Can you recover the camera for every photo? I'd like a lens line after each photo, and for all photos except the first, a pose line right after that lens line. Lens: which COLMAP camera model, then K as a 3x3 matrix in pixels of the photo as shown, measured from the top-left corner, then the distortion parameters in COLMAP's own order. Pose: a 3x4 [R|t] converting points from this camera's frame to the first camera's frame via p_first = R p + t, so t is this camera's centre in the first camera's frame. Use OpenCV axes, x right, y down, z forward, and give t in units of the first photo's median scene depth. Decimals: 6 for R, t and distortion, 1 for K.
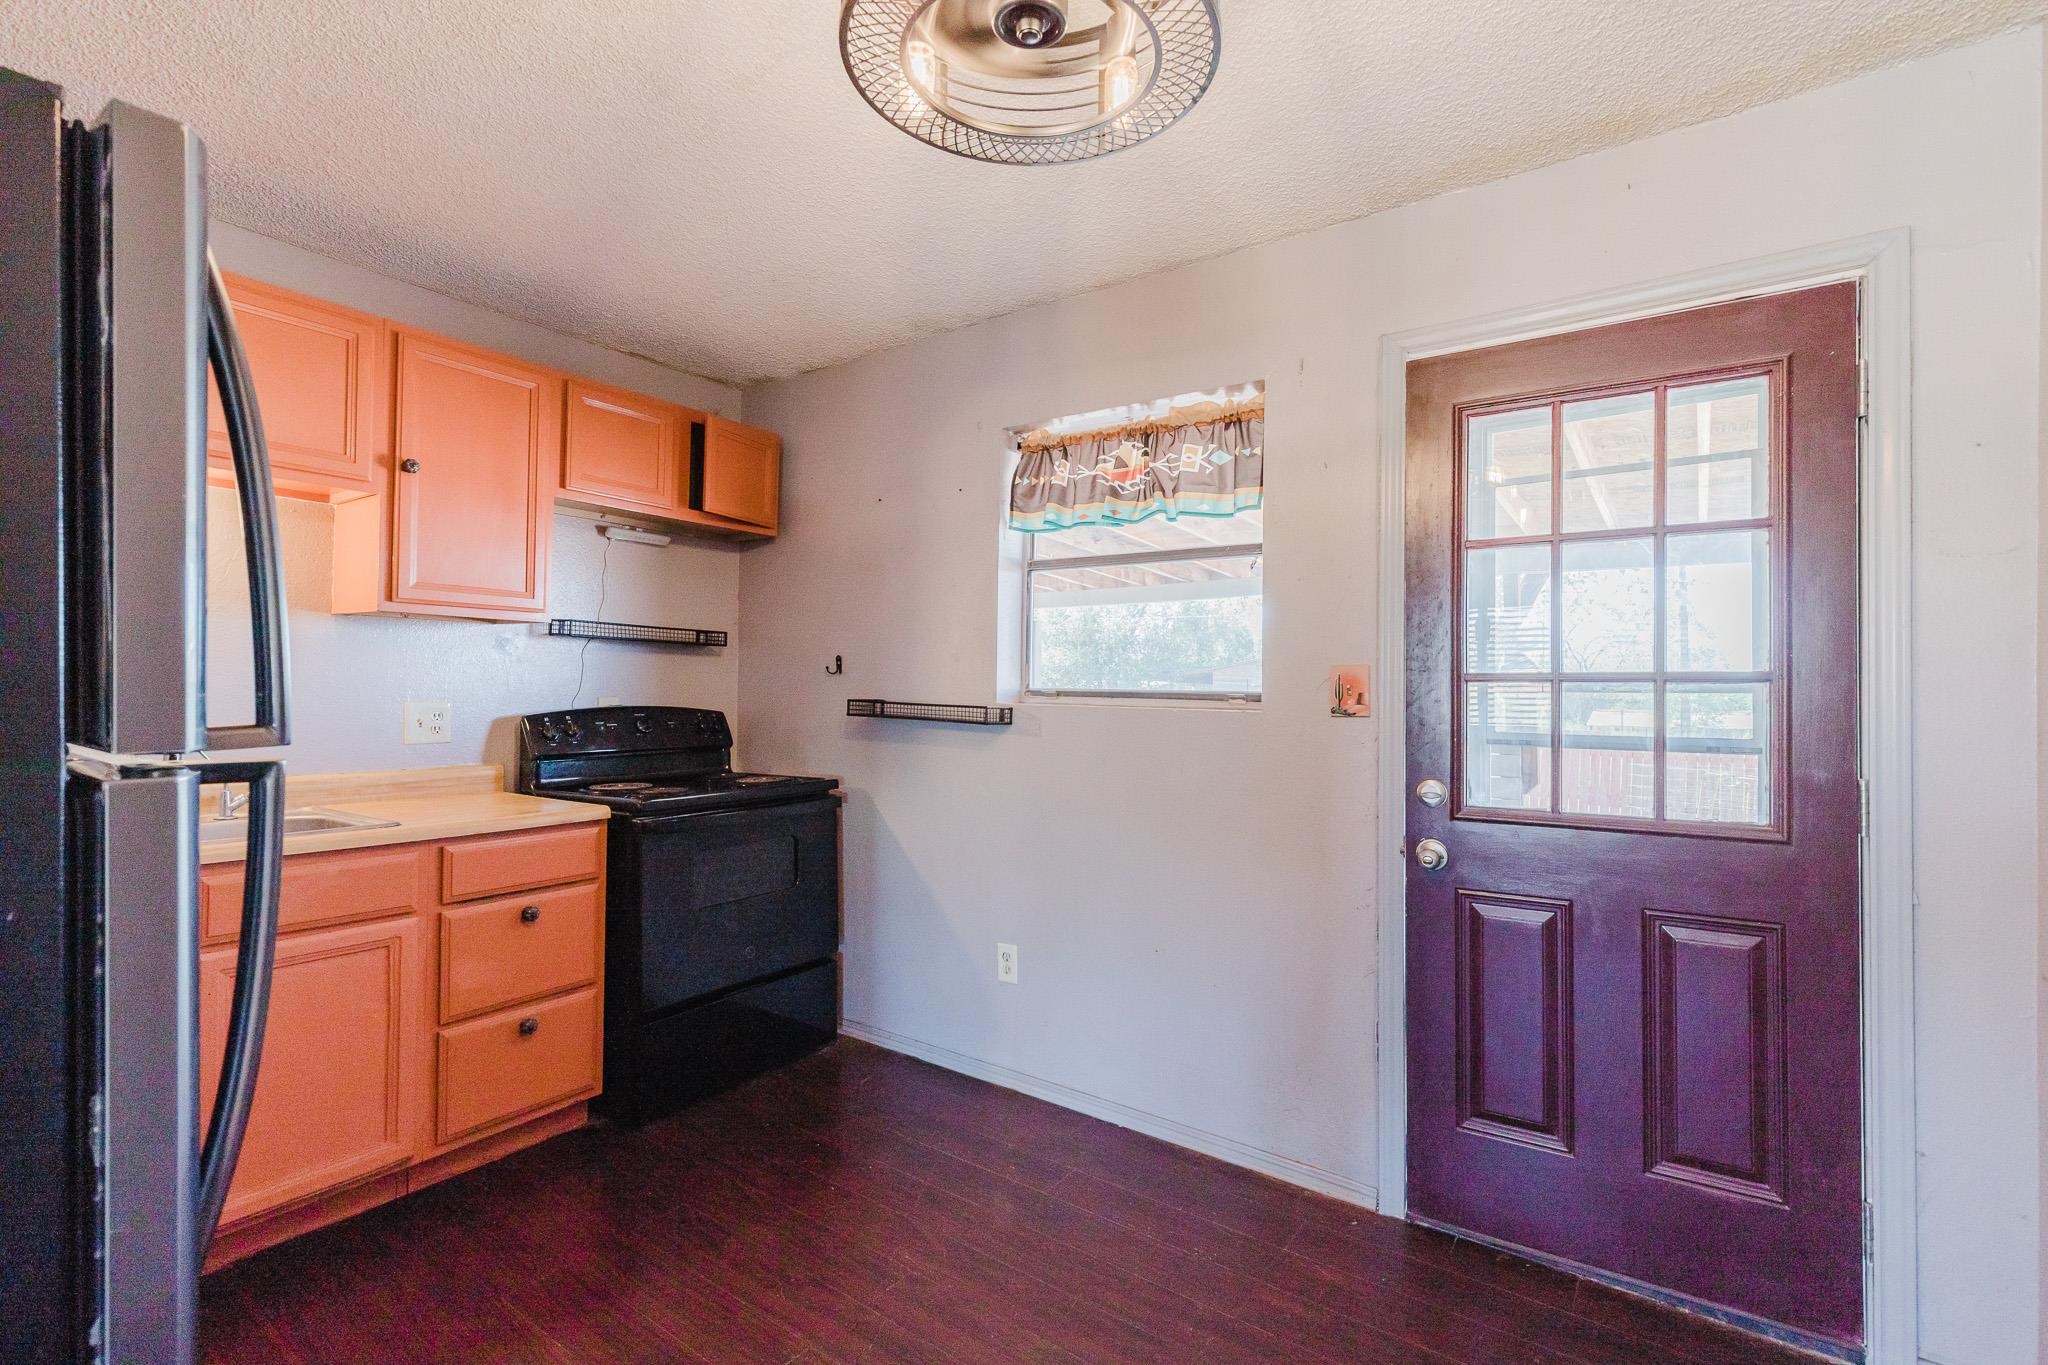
lens RADIAL K [[914.9, 0, 1028.5], [0, 914.9, 685.3], [0, 0, 1]] dist [0.000657, -0.000042]
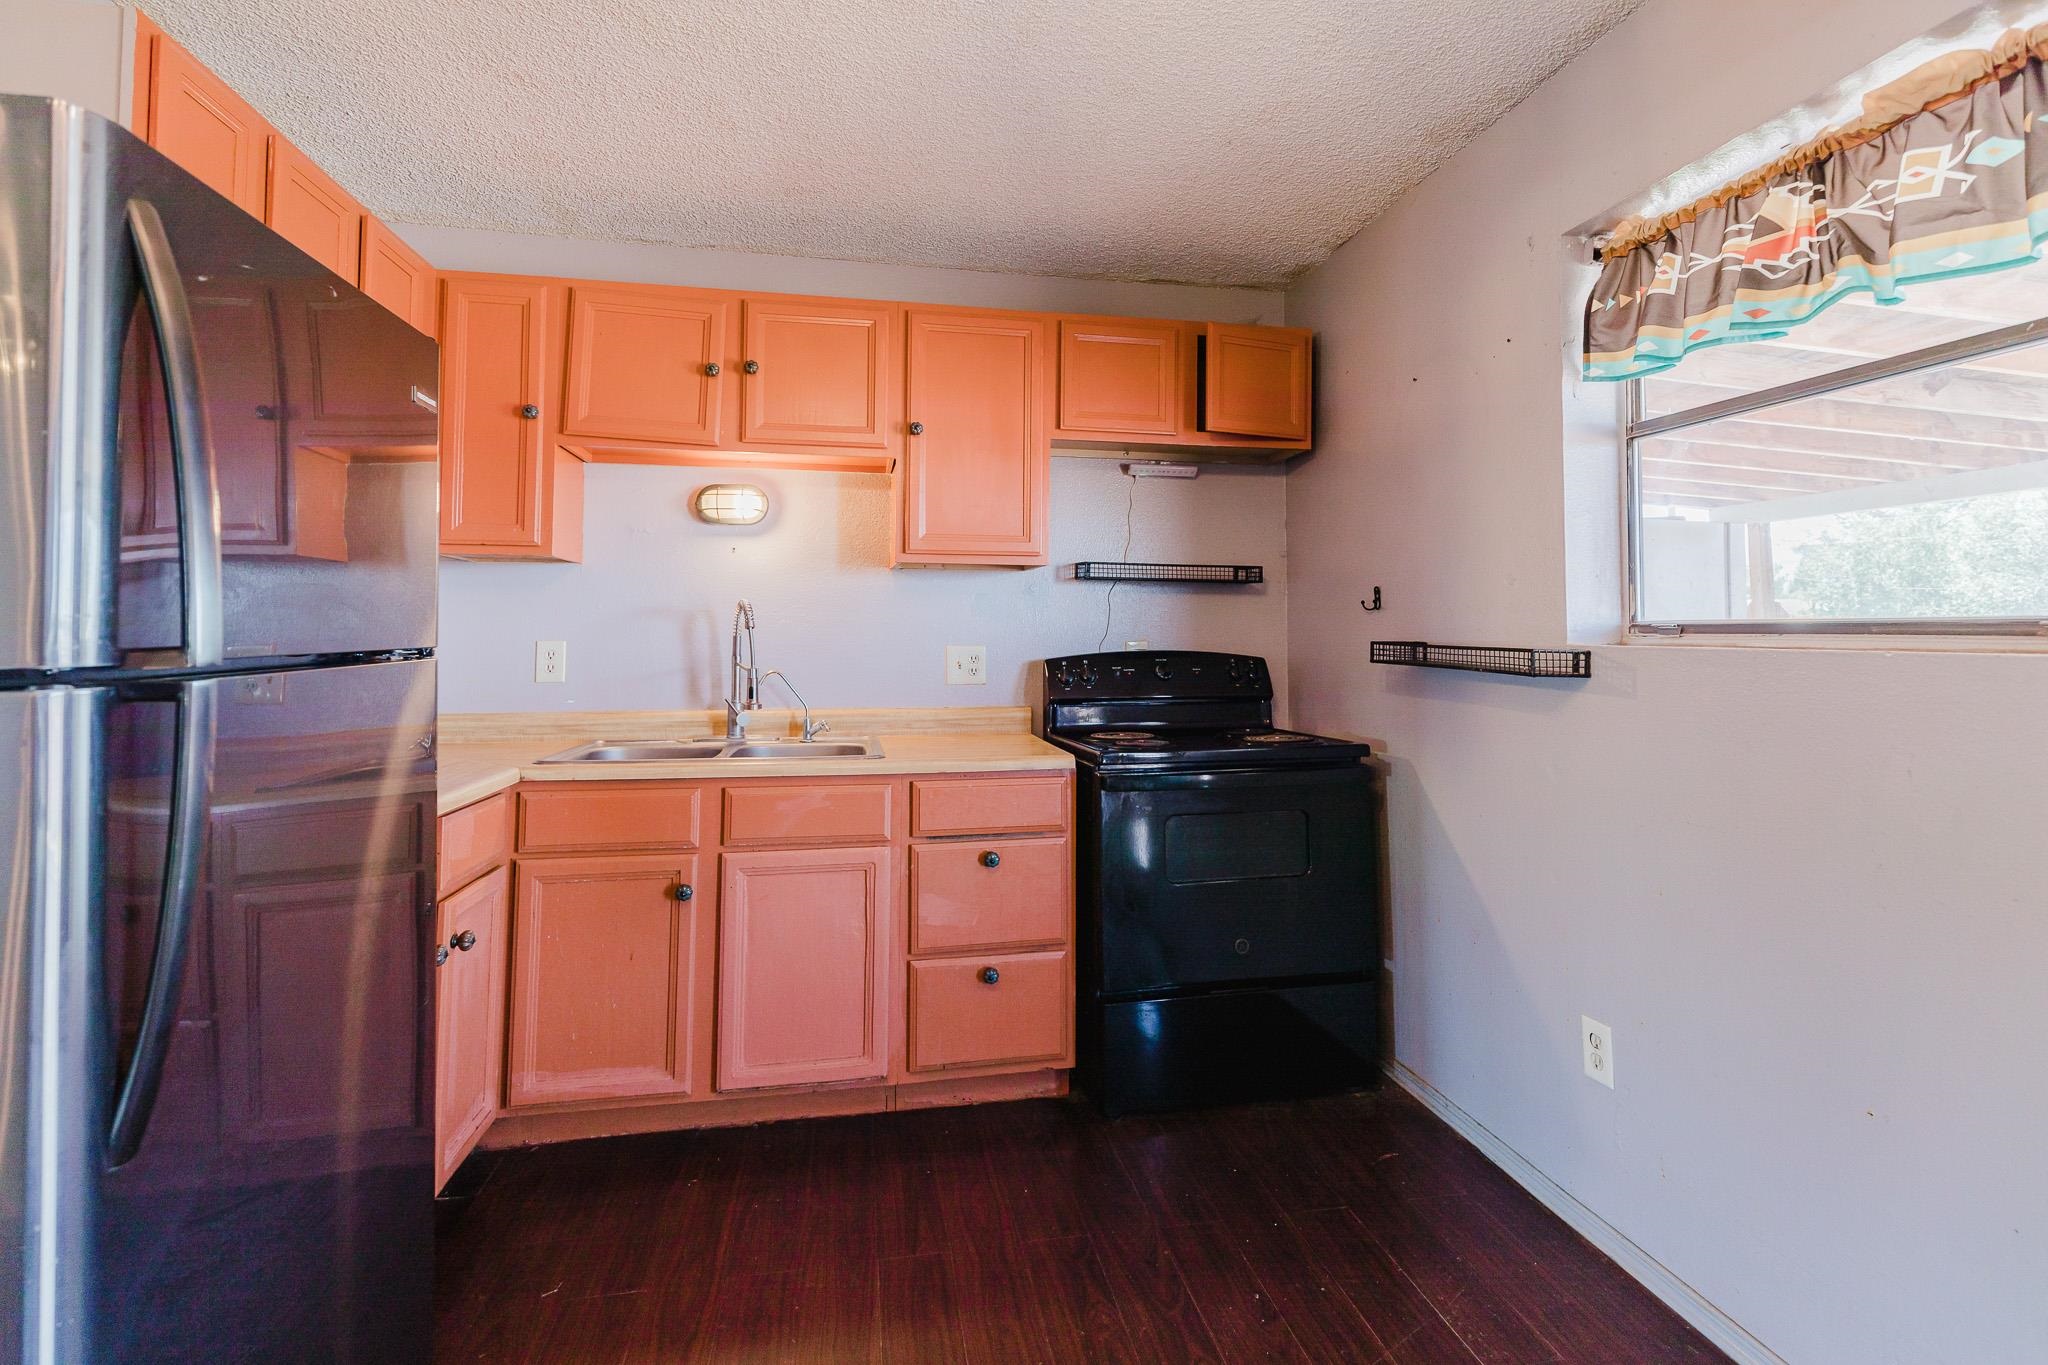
lens RADIAL K [[947.4, 0, 1029.5], [0, 947.4, 597.5], [0, 0, 1]] dist [0.001965, -0.000207]
pose [[0.715298, -0.040239, -0.697660, 0.176115], [0.010724, 0.998855, -0.046616, 0.014086], [0.698738, 0.025863, 0.714910, 0.250786]]
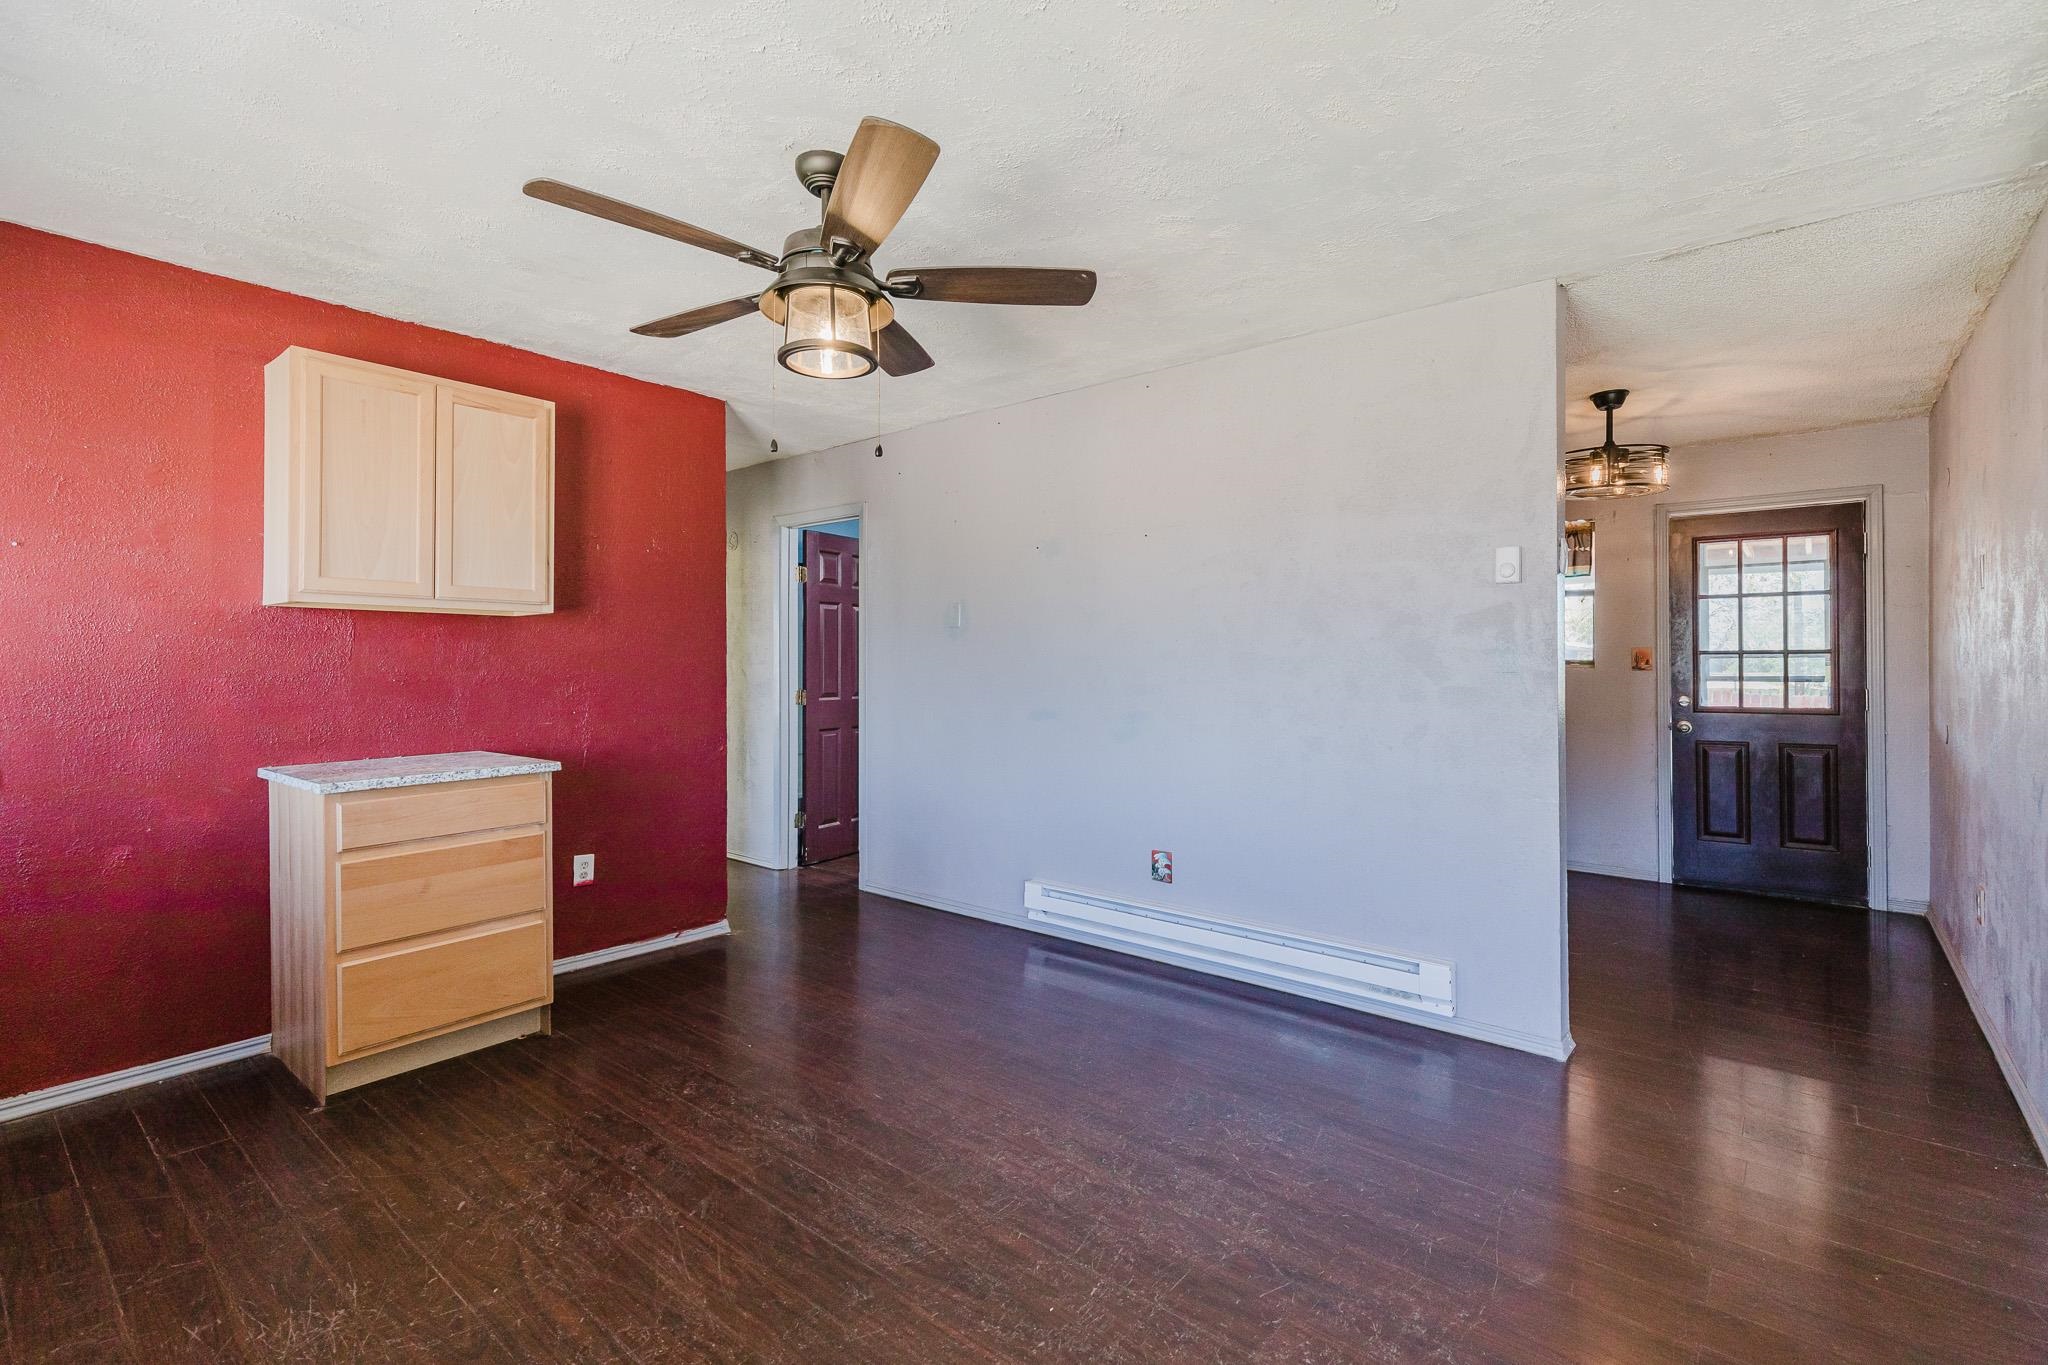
lens RADIAL K [[927.9, 0, 1029.3], [0, 927.9, 659.3], [0, 0, 1]] dist [0.000839, -0.000261]
pose [[0.996731, -0.012290, -0.079852, -0.819410], [0.012346, 0.999924, 0.000208, -0.010096], [0.079843, -0.001193, 0.996807, -1.188080]]
